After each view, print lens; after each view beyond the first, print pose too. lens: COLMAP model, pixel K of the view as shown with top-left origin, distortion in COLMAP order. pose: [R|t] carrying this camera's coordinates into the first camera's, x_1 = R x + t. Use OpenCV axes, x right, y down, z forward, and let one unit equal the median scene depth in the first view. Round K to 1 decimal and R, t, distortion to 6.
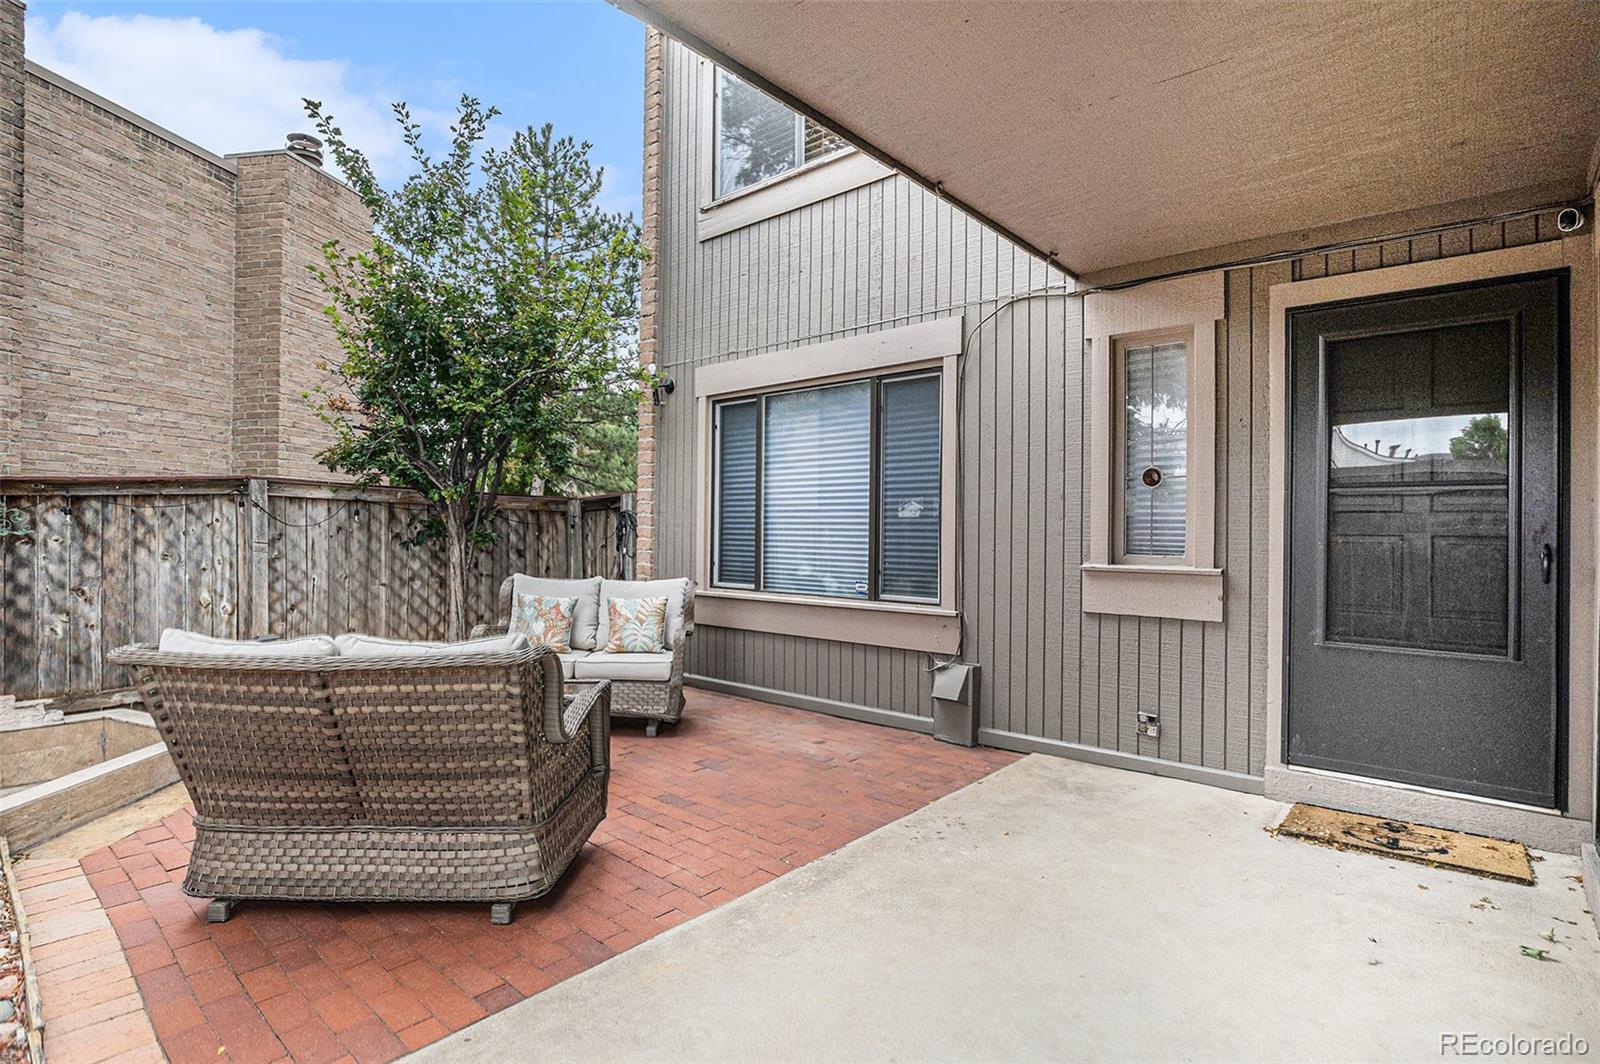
lens RADIAL K [[787.0, 0, 800.0], [0, 787.0, 532.0], [0, 0, 1]] dist [-0.028513, 0.000334]
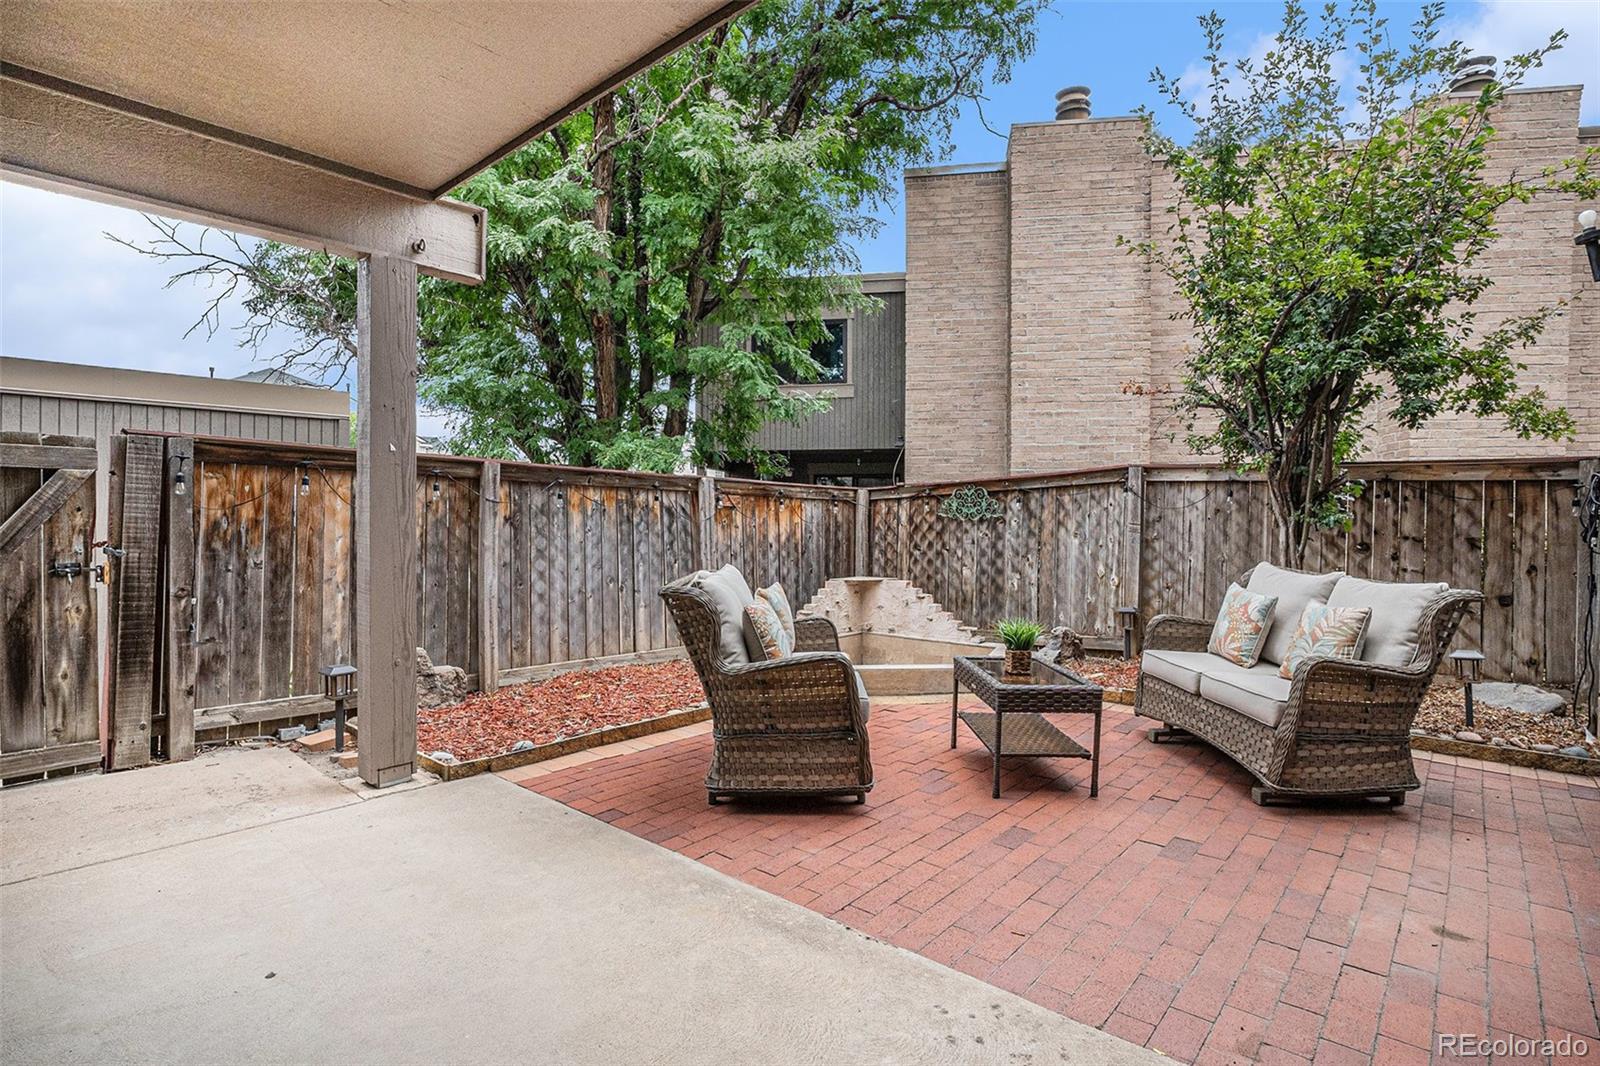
lens RADIAL K [[787.0, 0, 800.0], [0, 787.0, 533.0], [0, 0, 1]] dist [-0.028513, 0.000334]
pose [[0.001011, 0.009425, -0.999955, 0.403456], [-0.004227, 0.999947, 0.009421, 0.017299], [0.999991, 0.004218, 0.001051, 0.498297]]
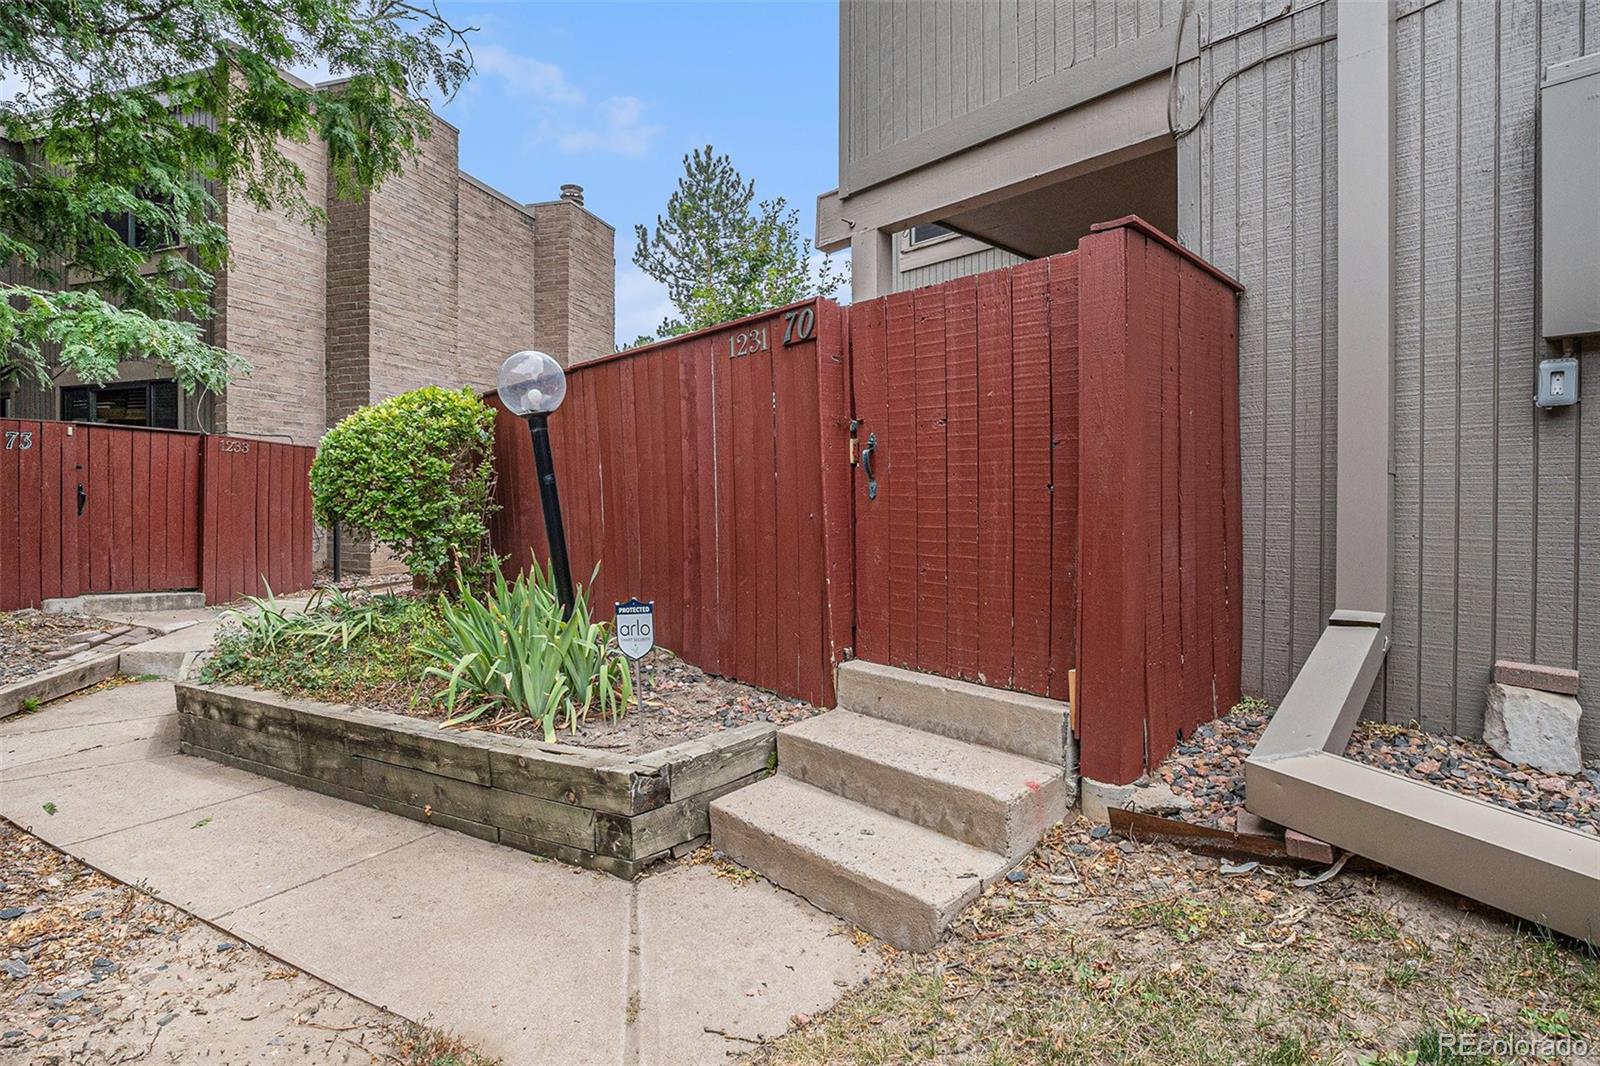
lens RADIAL K [[787.0, 0, 800.0], [0, 787.0, 533.0], [0, 0, 1]] dist [-0.028513, 0.000334]
pose [[0.995086, -0.011738, -0.098321, -0.196612], [0.016141, 0.998897, 0.044100, 0.094356], [0.097695, -0.045471, 0.994177, -0.686015]]
